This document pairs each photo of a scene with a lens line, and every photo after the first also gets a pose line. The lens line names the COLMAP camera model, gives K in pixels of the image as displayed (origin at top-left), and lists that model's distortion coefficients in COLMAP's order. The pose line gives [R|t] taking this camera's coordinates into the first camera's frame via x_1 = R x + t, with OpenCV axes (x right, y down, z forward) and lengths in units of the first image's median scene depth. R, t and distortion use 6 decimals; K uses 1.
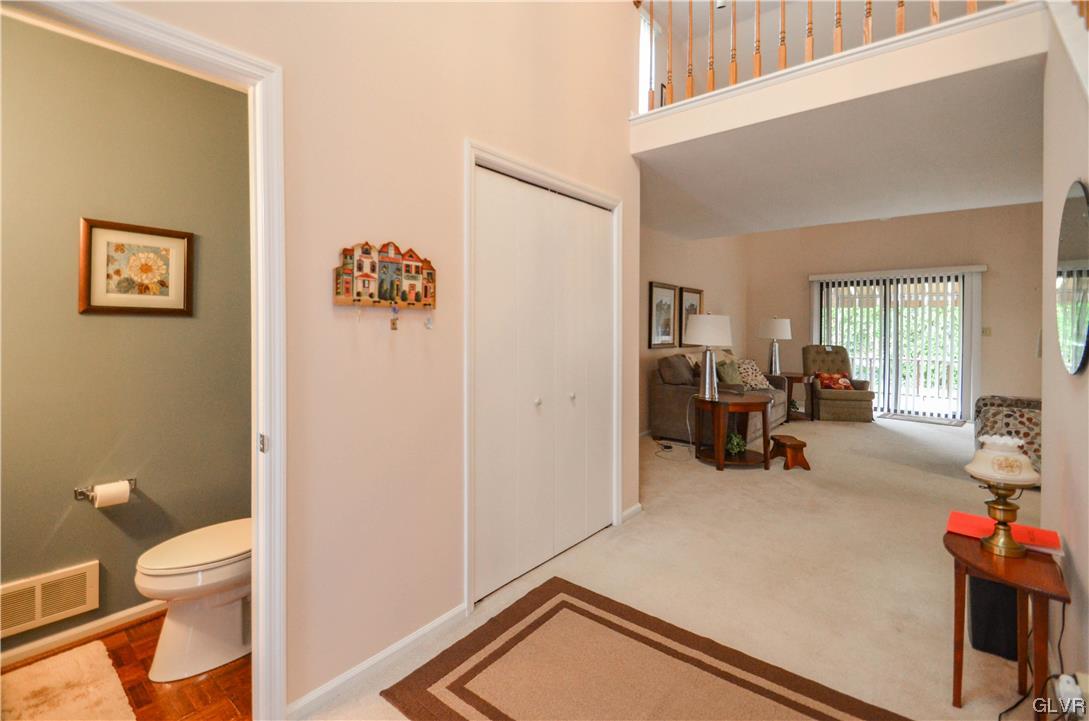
lens RADIAL K [[491.4, 0, 531.8], [0, 491.4, 329.4], [0, 0, 1]] dist [0.007340, -0.004369]
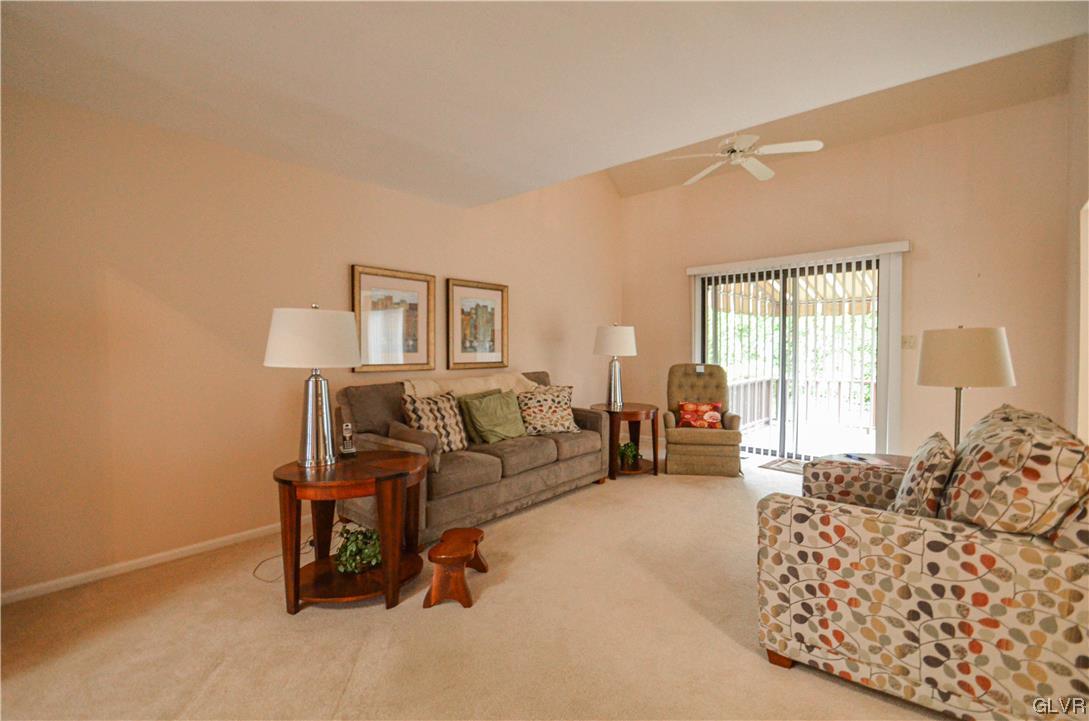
lens RADIAL K [[491.4, 0, 551.0], [0, 491.4, 356.5], [0, 0, 1]] dist [0.007340, -0.004369]
pose [[0.999845, -0.013395, -0.011404, 0.429363], [0.013546, 0.999821, 0.013243, 0.010193], [0.011224, -0.013395, 0.999847, 0.316055]]
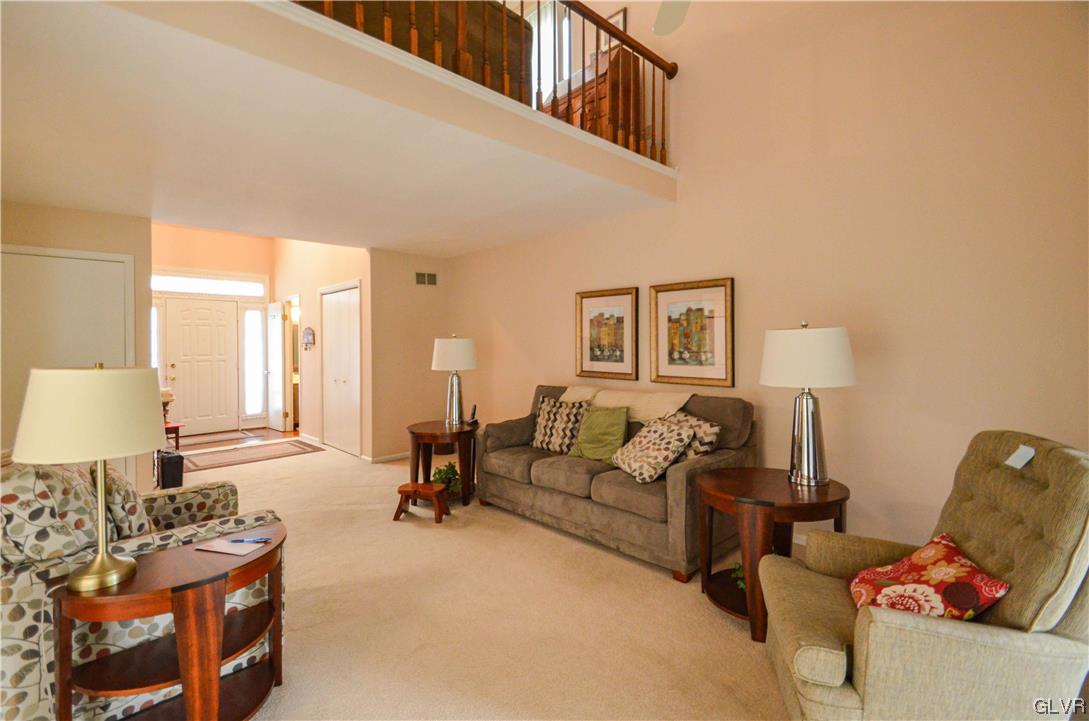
lens RADIAL K [[491.4, 0, 554.5], [0, 491.4, 344.8], [0, 0, 1]] dist [0.007340, -0.004369]
pose [[-0.093906, -0.007860, -0.995550, 0.895366], [0.000107, 0.999969, -0.007905, -0.006765], [0.995581, -0.000849, -0.093902, 0.877384]]
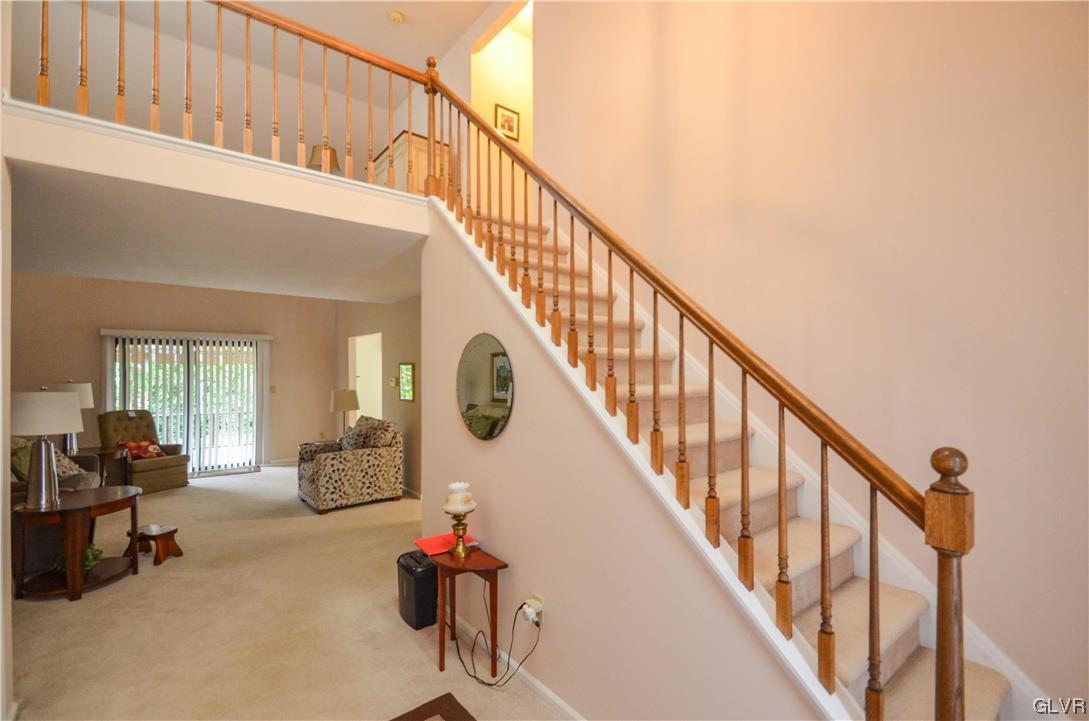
lens RADIAL K [[491.4, 0, 542.6], [0, 491.4, 364.7], [0, 0, 1]] dist [0.007340, -0.004369]
pose [[0.198873, 0.005650, 0.980009, -0.137183], [0.011647, 0.999899, -0.008128, -0.036931], [-0.979956, 0.013031, 0.198787, 0.097440]]
